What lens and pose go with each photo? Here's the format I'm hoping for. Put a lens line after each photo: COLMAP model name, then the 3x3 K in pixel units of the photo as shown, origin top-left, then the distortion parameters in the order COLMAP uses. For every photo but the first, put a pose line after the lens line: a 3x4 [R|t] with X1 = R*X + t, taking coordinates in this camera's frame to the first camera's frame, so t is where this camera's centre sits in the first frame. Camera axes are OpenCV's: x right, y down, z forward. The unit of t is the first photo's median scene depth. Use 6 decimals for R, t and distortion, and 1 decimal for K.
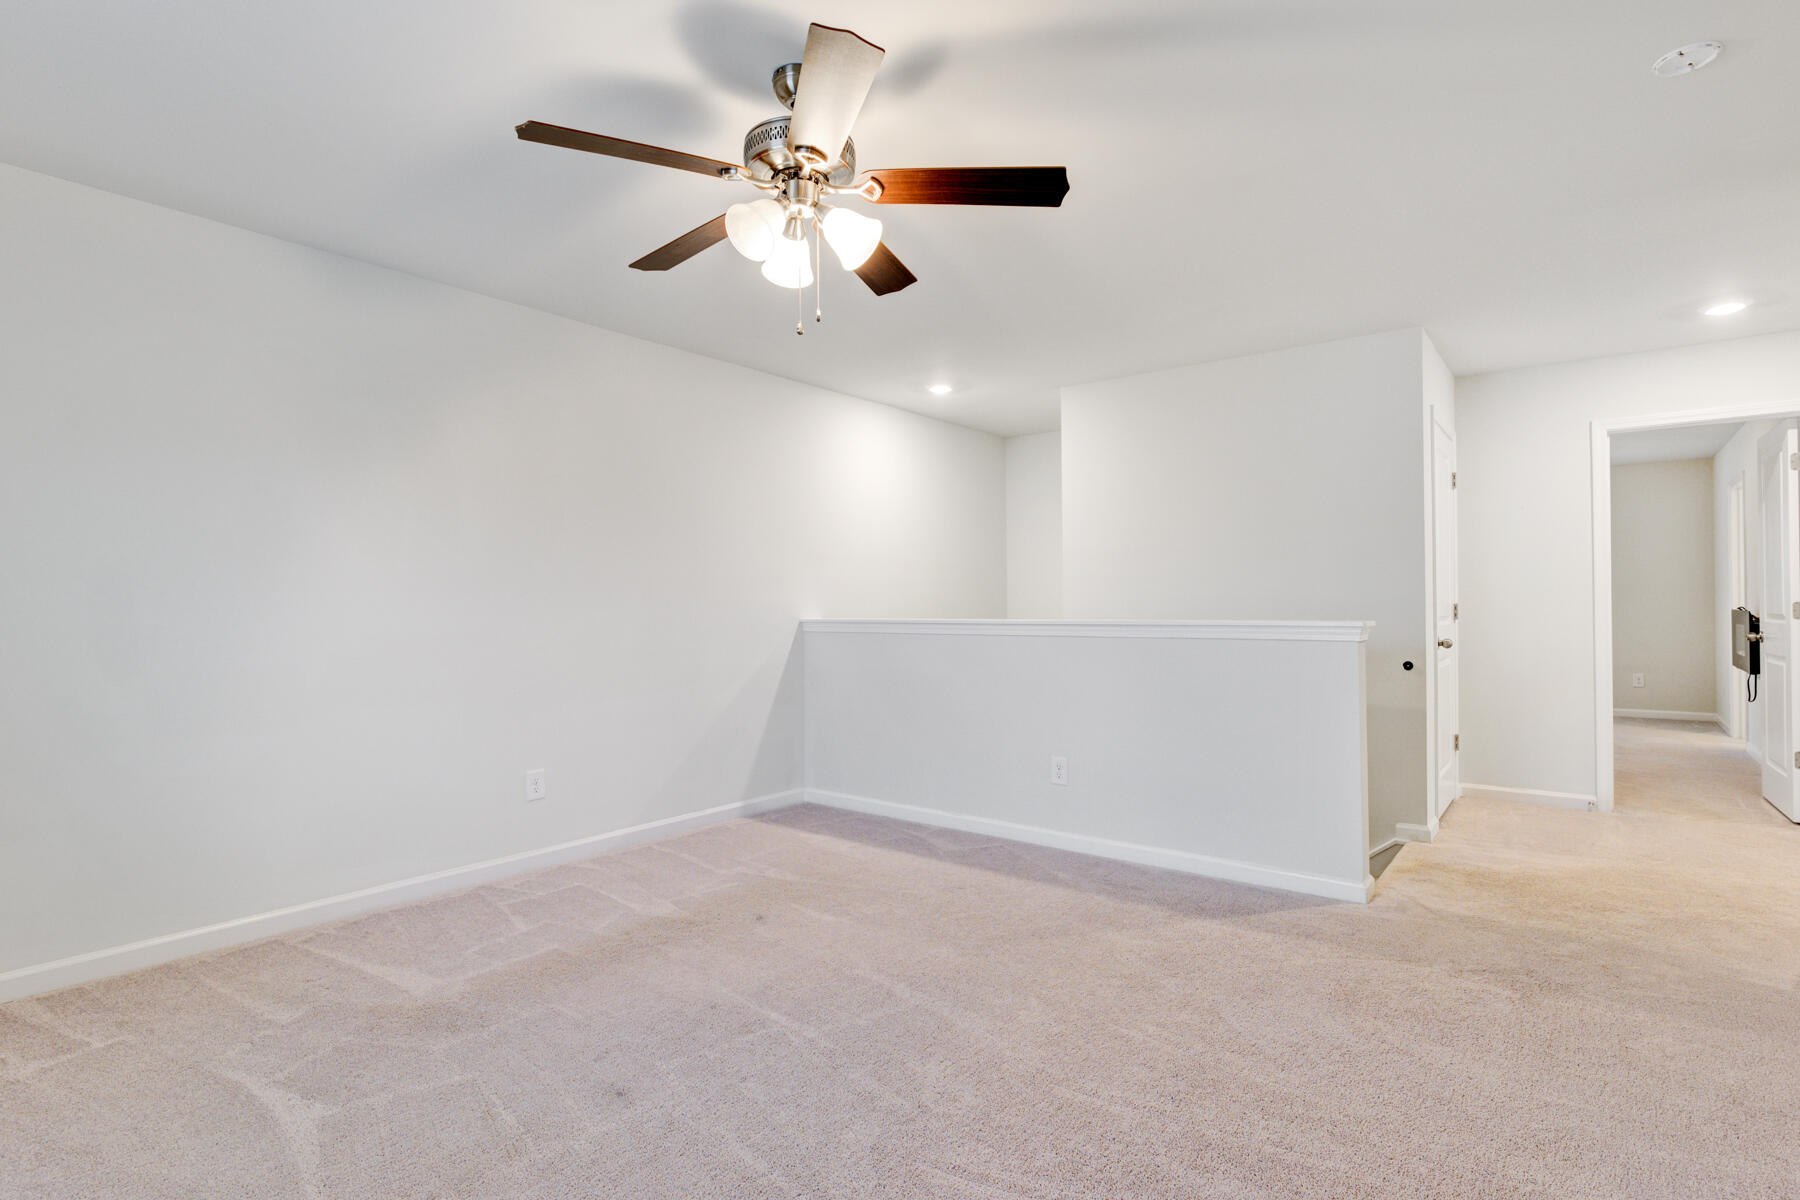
lens RADIAL K [[894.5, 0, 900.0], [0, 894.5, 600.0], [0, 0, 1]] dist [-0.000129, 0.000034]
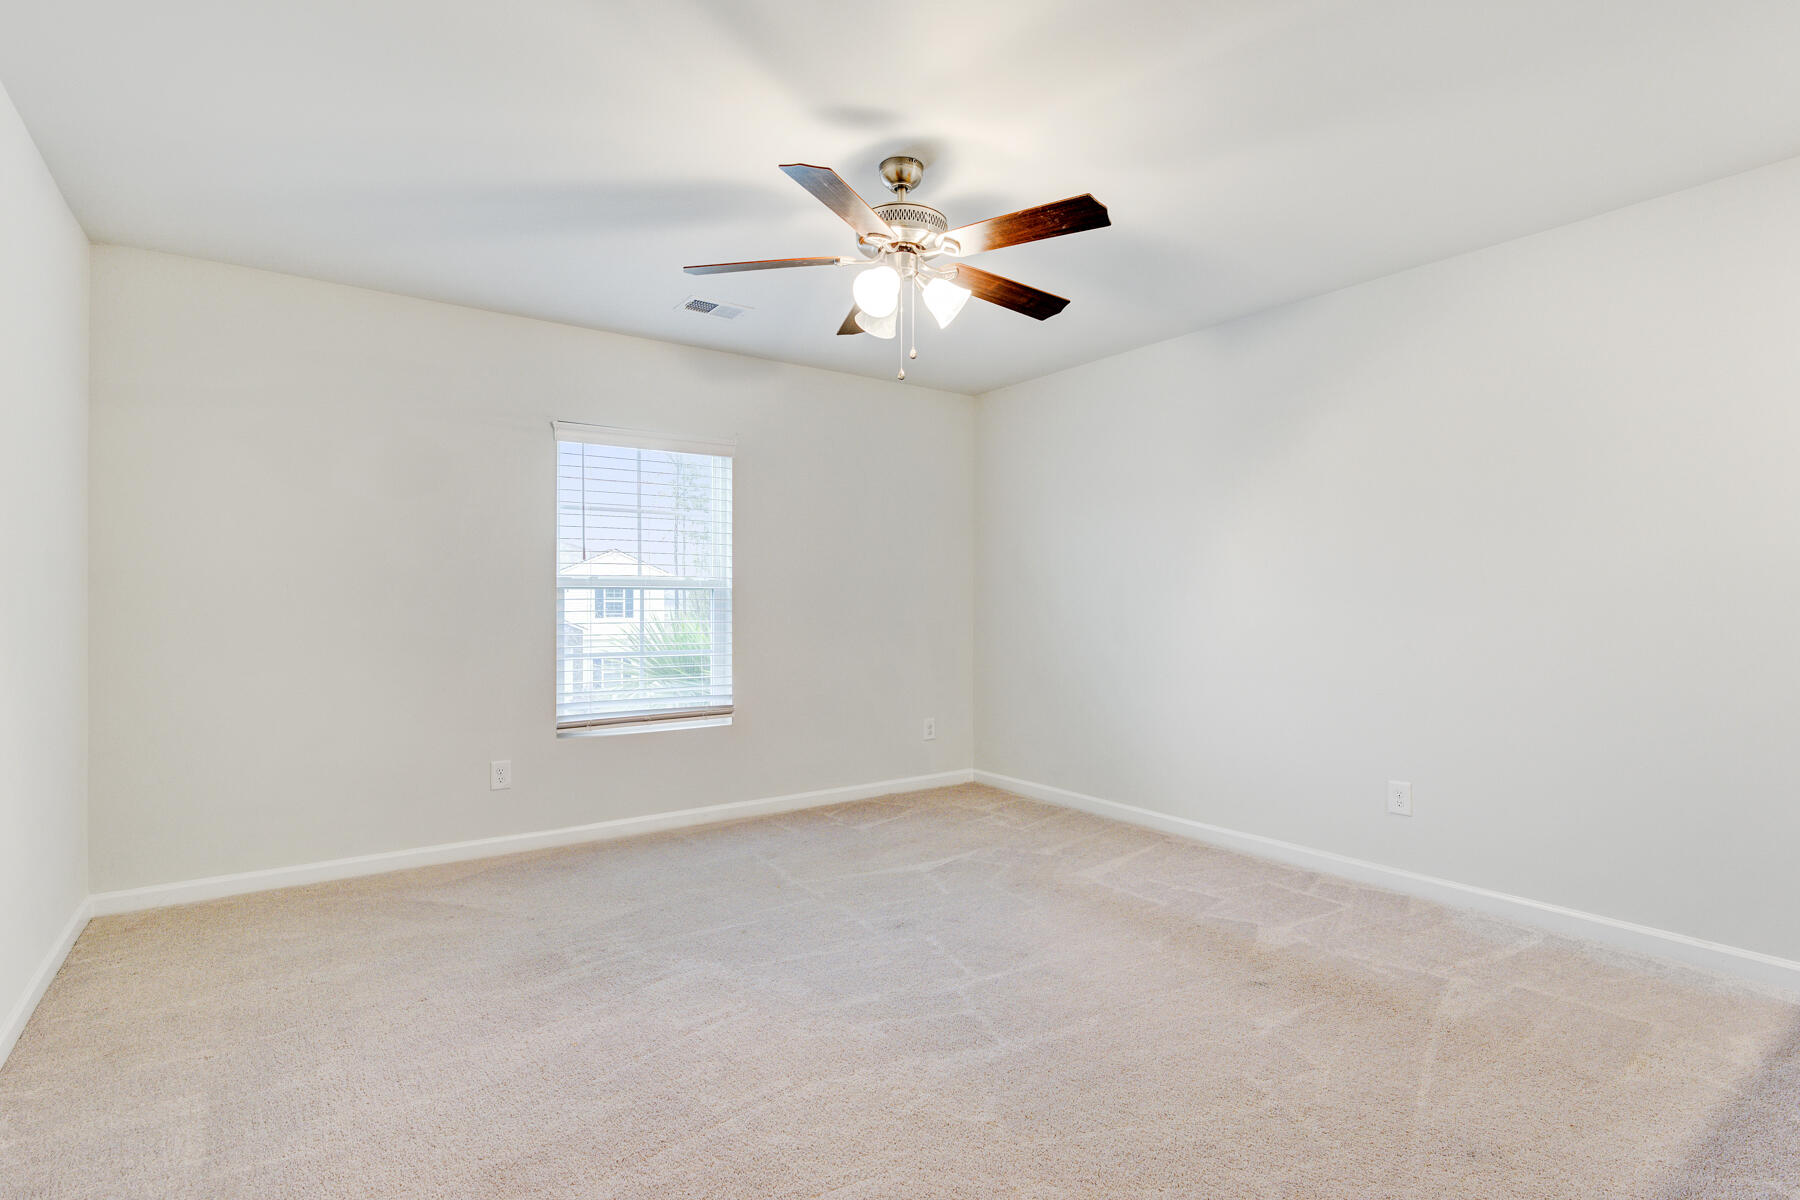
lens RADIAL K [[894.5, 0, 900.0], [0, 894.5, 600.0], [0, 0, 1]] dist [-0.000129, 0.000034]
pose [[-0.279998, 0.002931, -0.959996, 0.799031], [0.003861, 0.999991, 0.001928, 0.003063], [0.959993, -0.003166, -0.280007, 1.017333]]
